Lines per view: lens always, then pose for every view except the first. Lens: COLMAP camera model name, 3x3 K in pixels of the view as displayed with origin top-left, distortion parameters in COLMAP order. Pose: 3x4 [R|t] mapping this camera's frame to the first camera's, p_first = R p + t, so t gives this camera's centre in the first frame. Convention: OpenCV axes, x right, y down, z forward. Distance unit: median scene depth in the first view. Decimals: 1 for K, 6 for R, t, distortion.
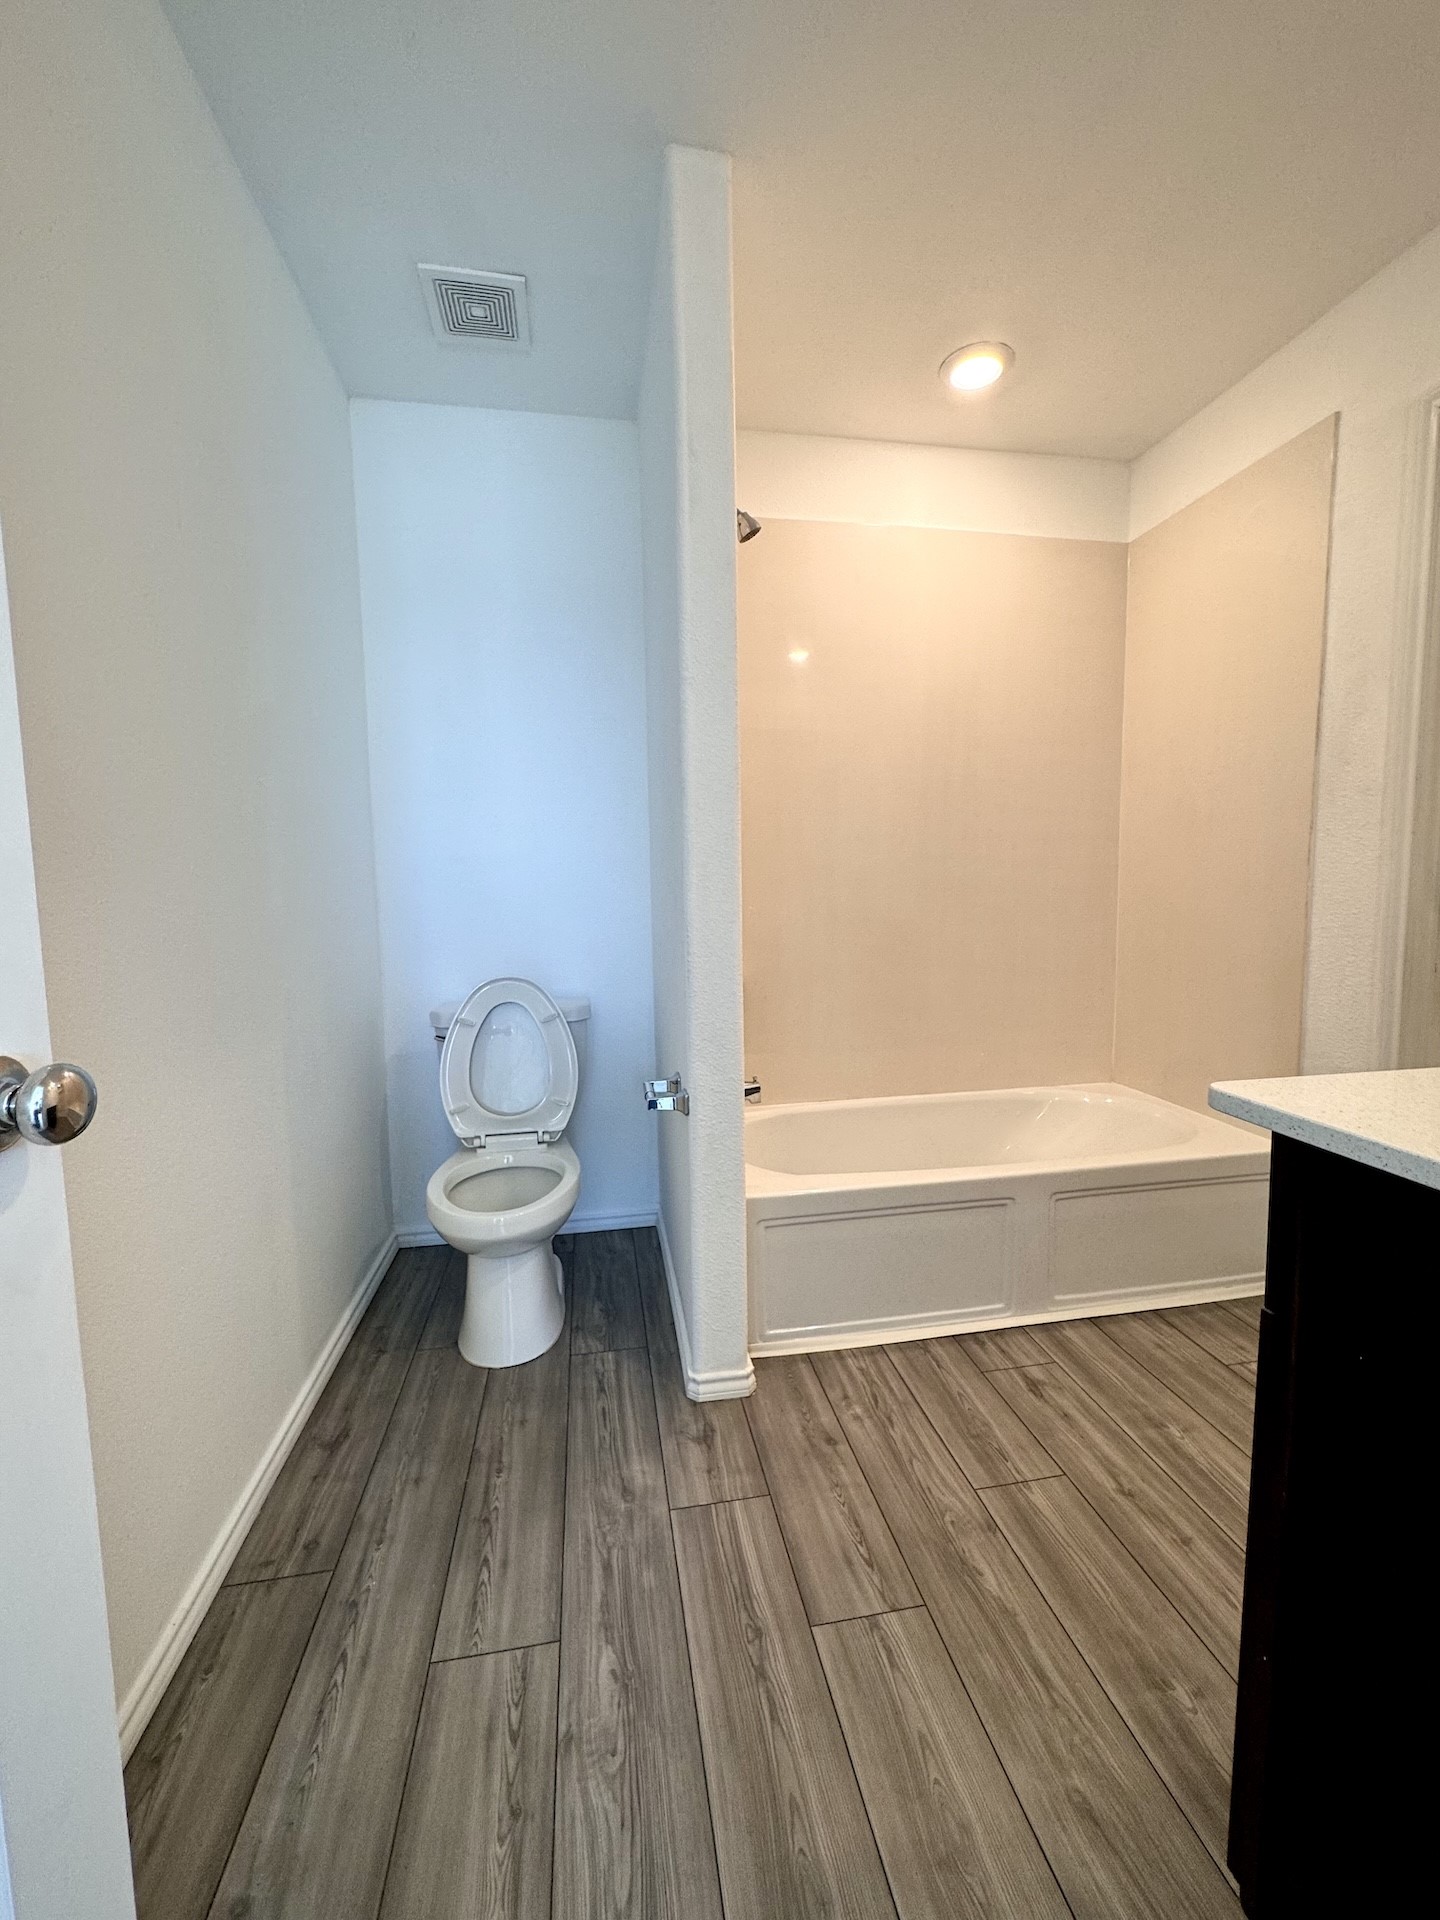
lens RADIAL K [[771.3, 0, 726.3], [0, 771.3, 958.2], [0, 0, 1]] dist [-0.000409, 0.000724]
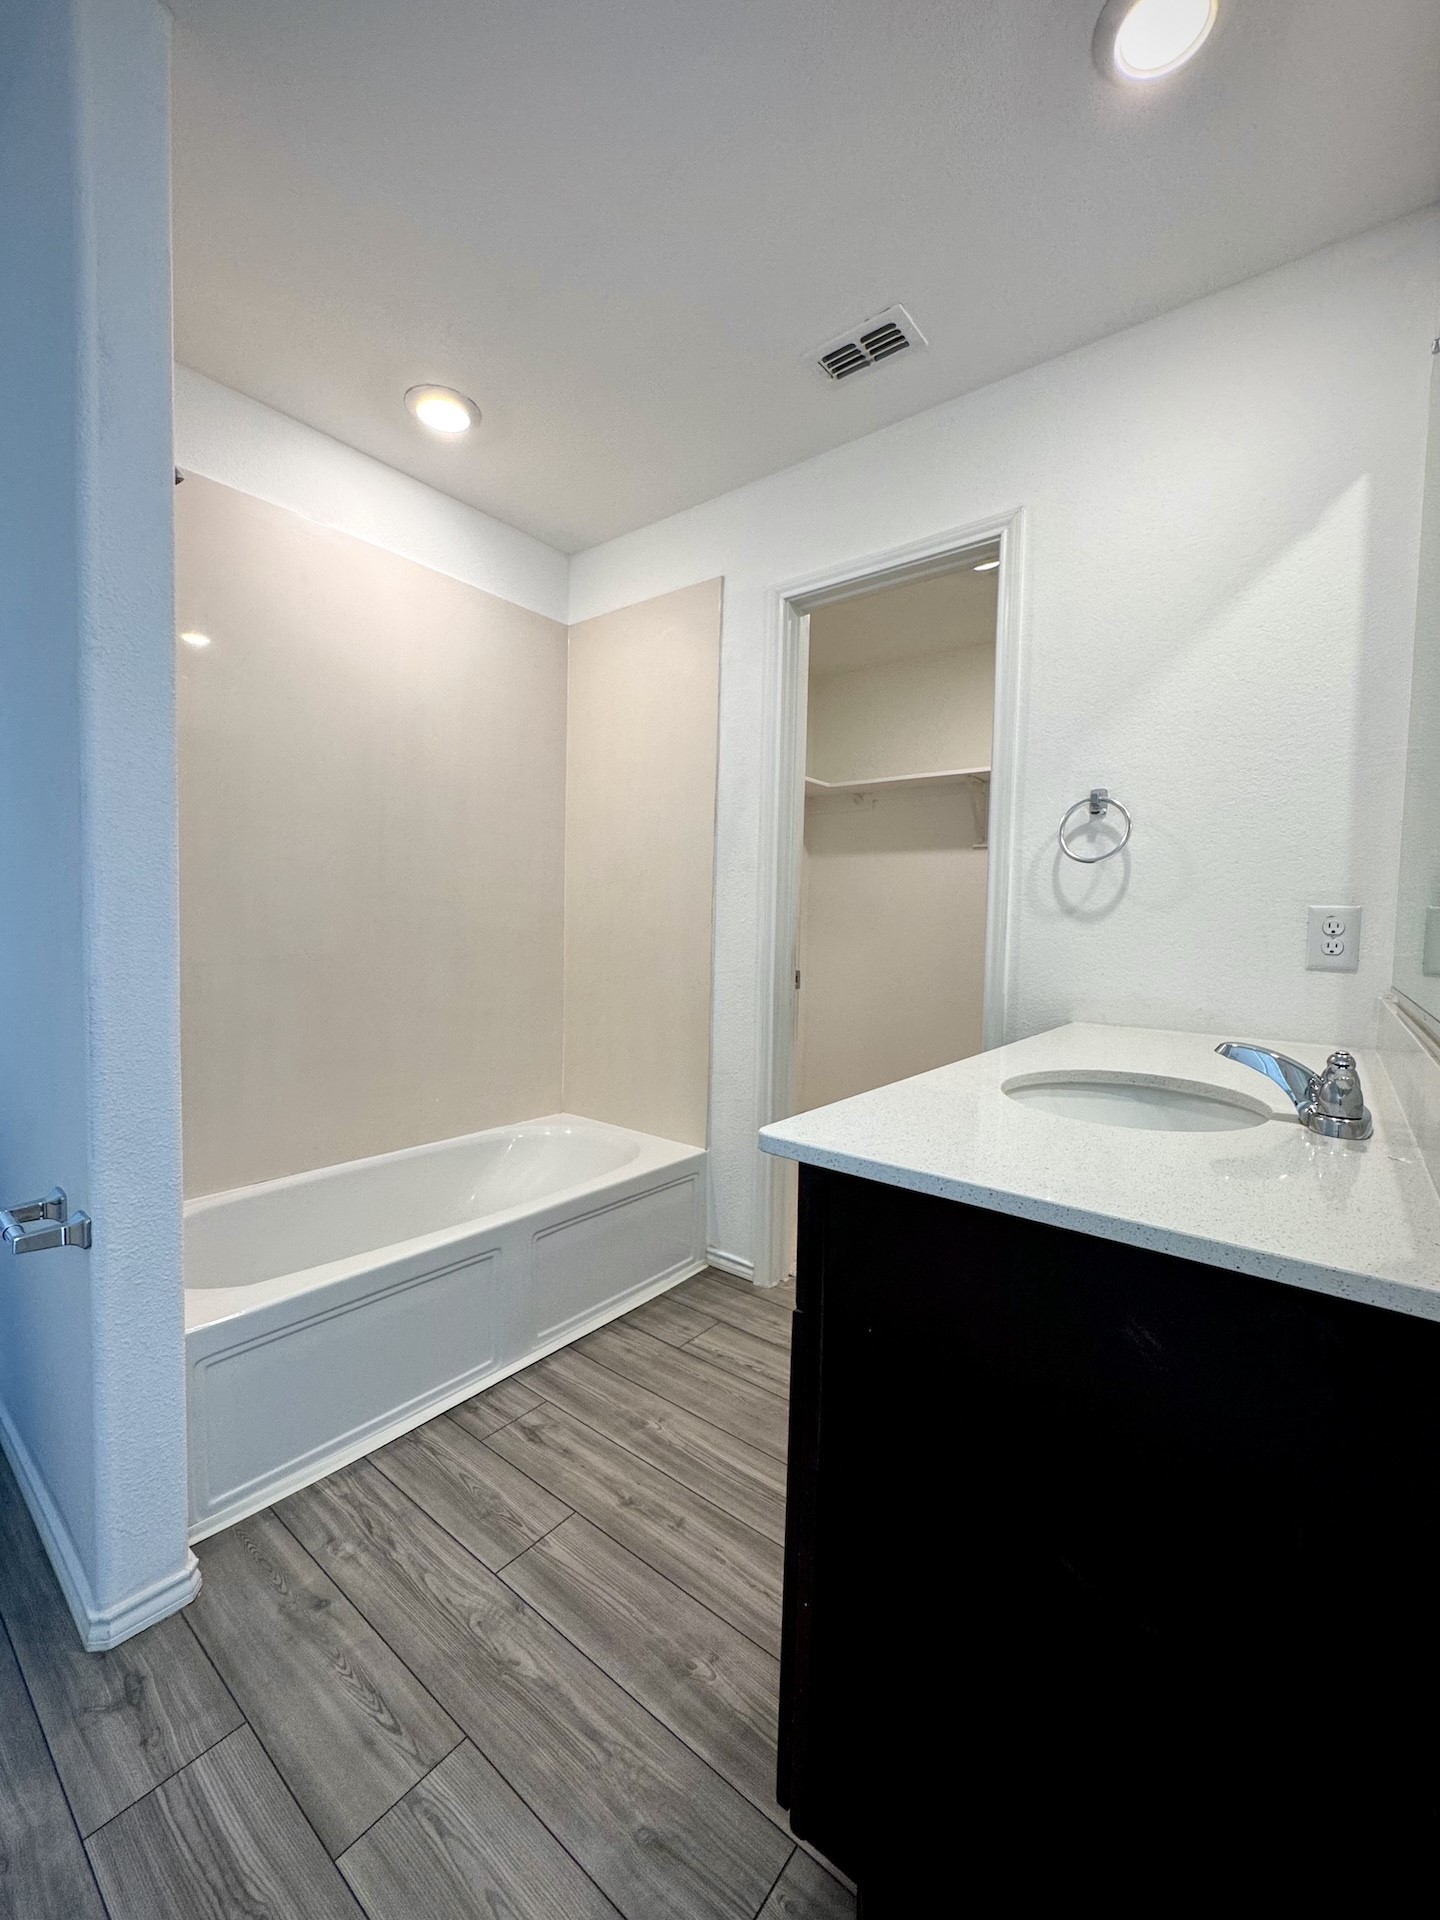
lens RADIAL K [[771.3, 0, 721.8], [0, 771.3, 959.4], [0, 0, 1]] dist [-0.000409, 0.000724]
pose [[0.749124, -0.000416, 0.662430, -0.085817], [0.026325, 0.999229, -0.029143, -0.028621], [-0.661907, 0.039270, 0.748557, 0.064317]]
